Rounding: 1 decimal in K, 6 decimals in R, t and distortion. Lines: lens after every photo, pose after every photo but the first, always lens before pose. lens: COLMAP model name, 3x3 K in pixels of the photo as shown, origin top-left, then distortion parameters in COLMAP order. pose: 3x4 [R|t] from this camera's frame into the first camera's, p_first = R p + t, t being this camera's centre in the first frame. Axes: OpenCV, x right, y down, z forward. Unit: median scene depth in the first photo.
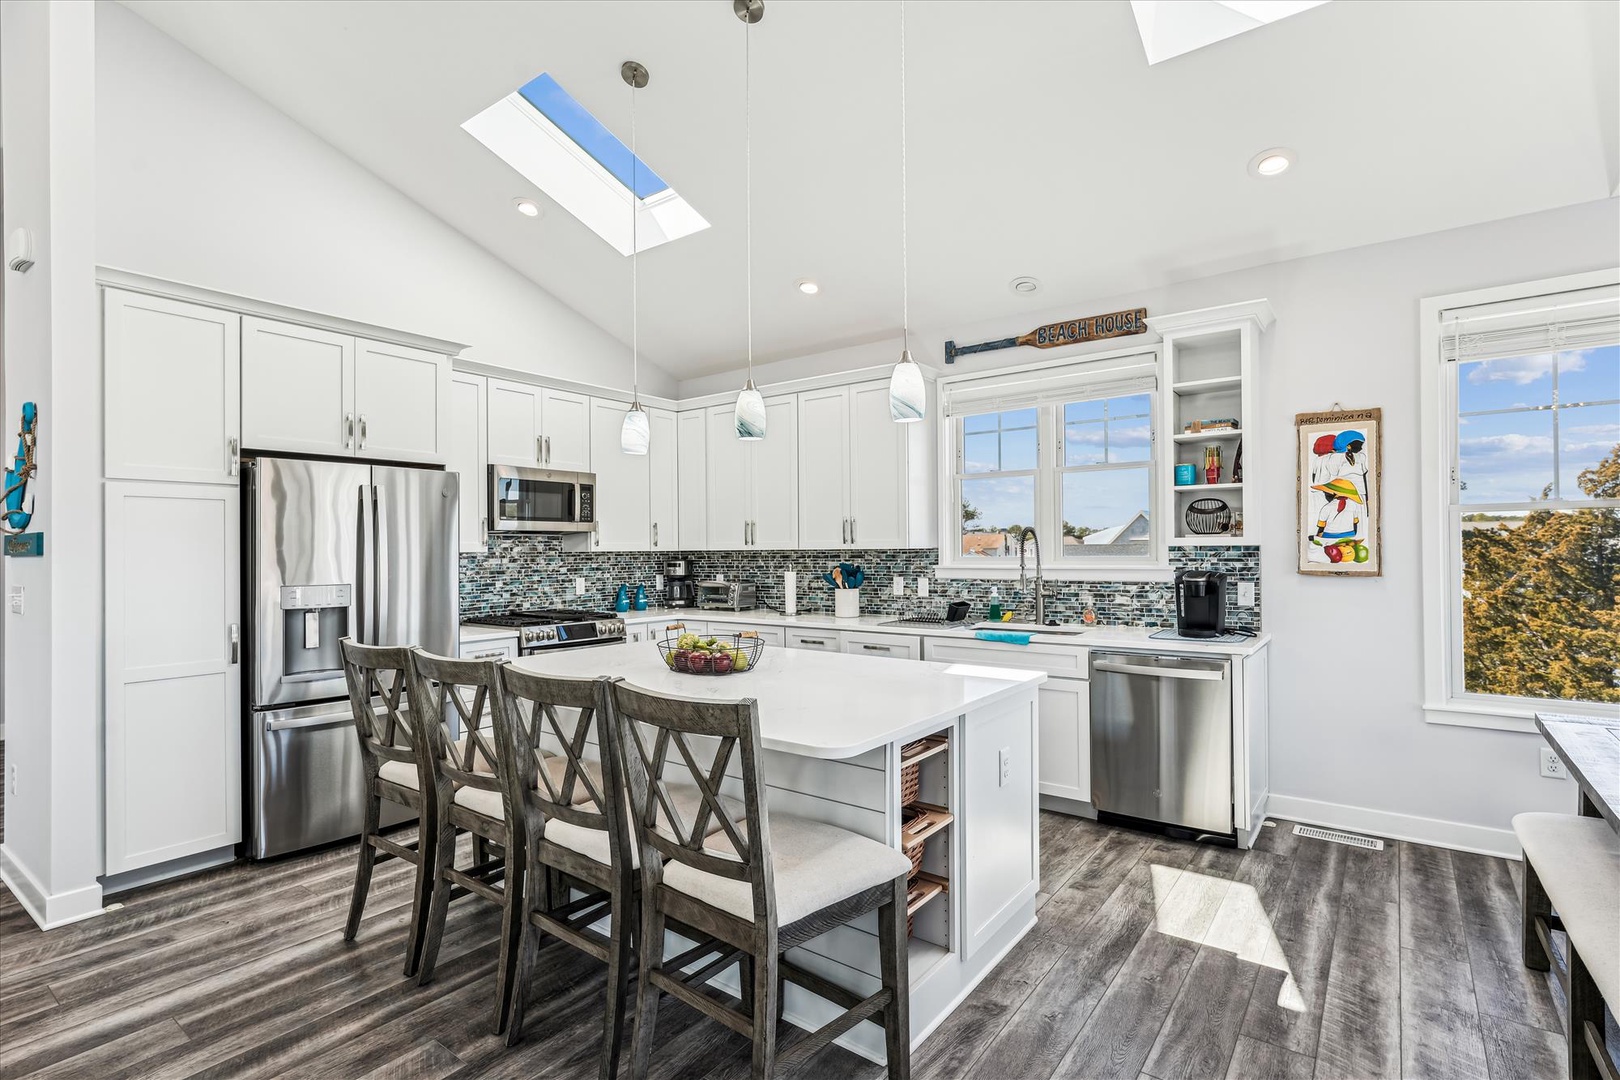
lens RADIAL K [[780.0, 0, 808.3], [0, 780.0, 557.0], [0, 0, 1]] dist [-0.003721, 0.000869]
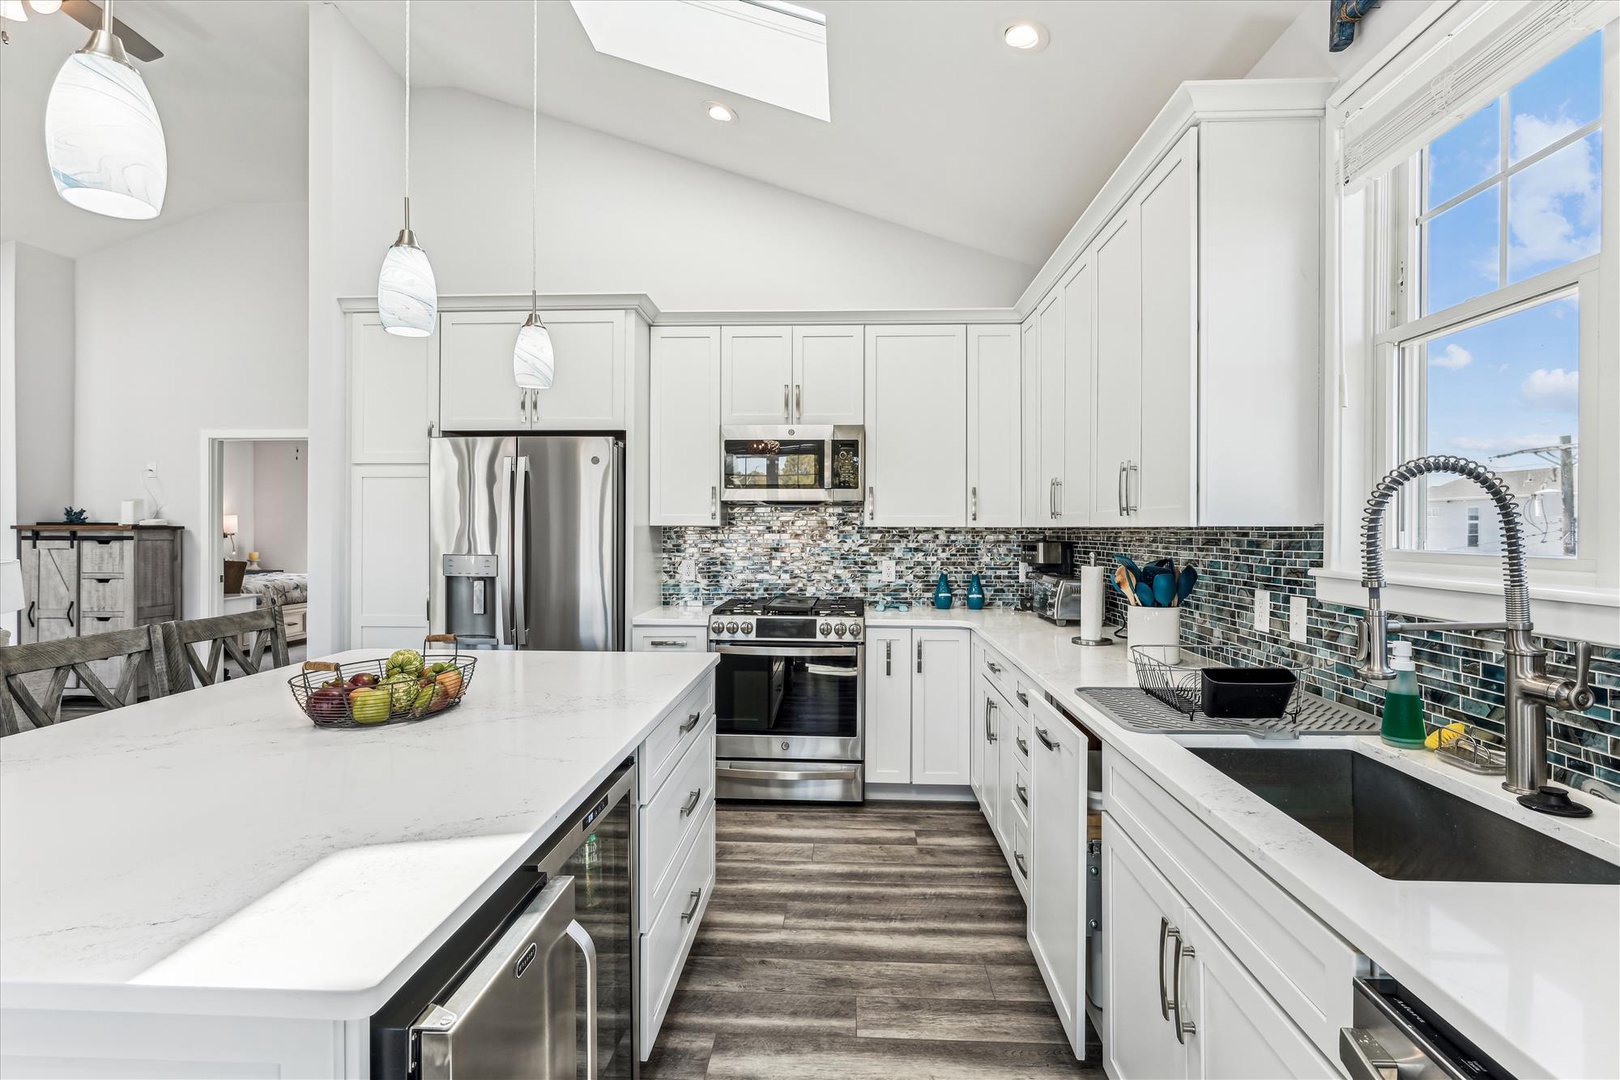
lens RADIAL K [[778.1, 0, 809.5], [0, 778.1, 523.8], [0, 0, 1]] dist [0.020202, 0.000236]
pose [[0.564530, 0.006135, -0.825390, 0.333711], [-0.016329, 0.999860, -0.003737, -0.006177], [0.825251, 0.015587, 0.564551, 0.531376]]
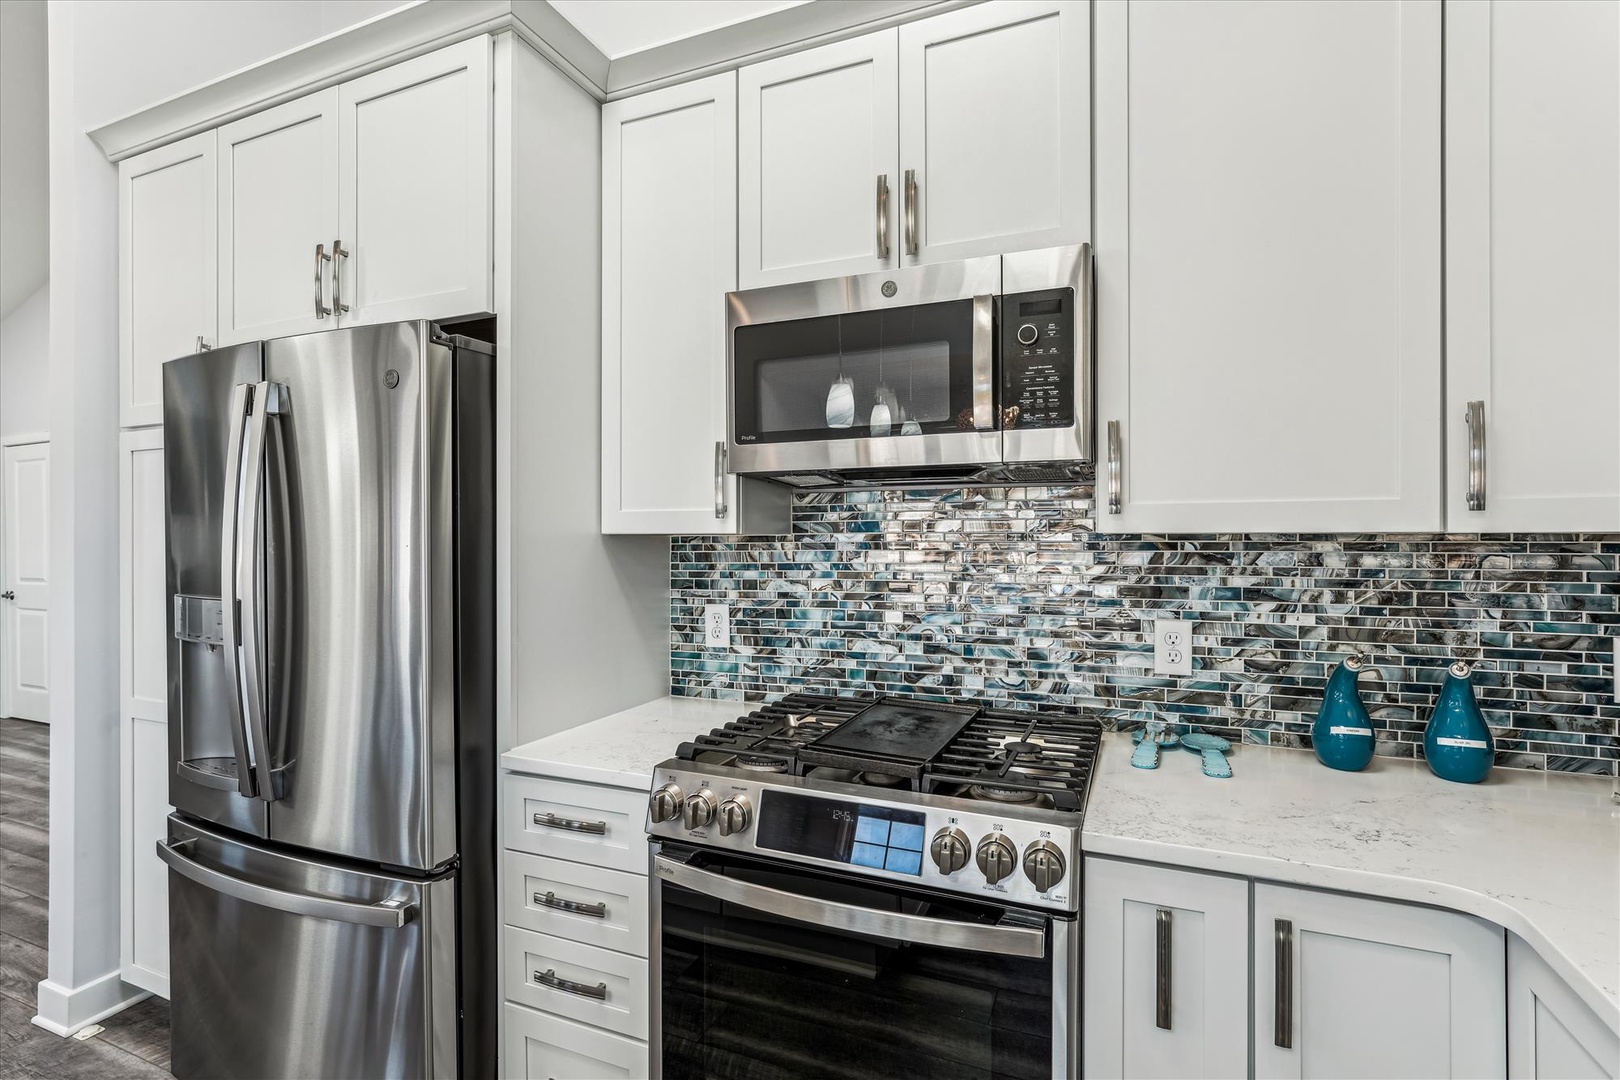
lens RADIAL K [[765.7, 0, 815.4], [0, 765.7, 536.5], [0, 0, 1]] dist [-0.001445, 0.000595]
pose [[0.243693, 0.007278, -0.969825, -0.040091], [-0.010281, 0.999935, 0.004920, -0.006166], [0.969798, 0.008771, 0.243752, 0.856024]]
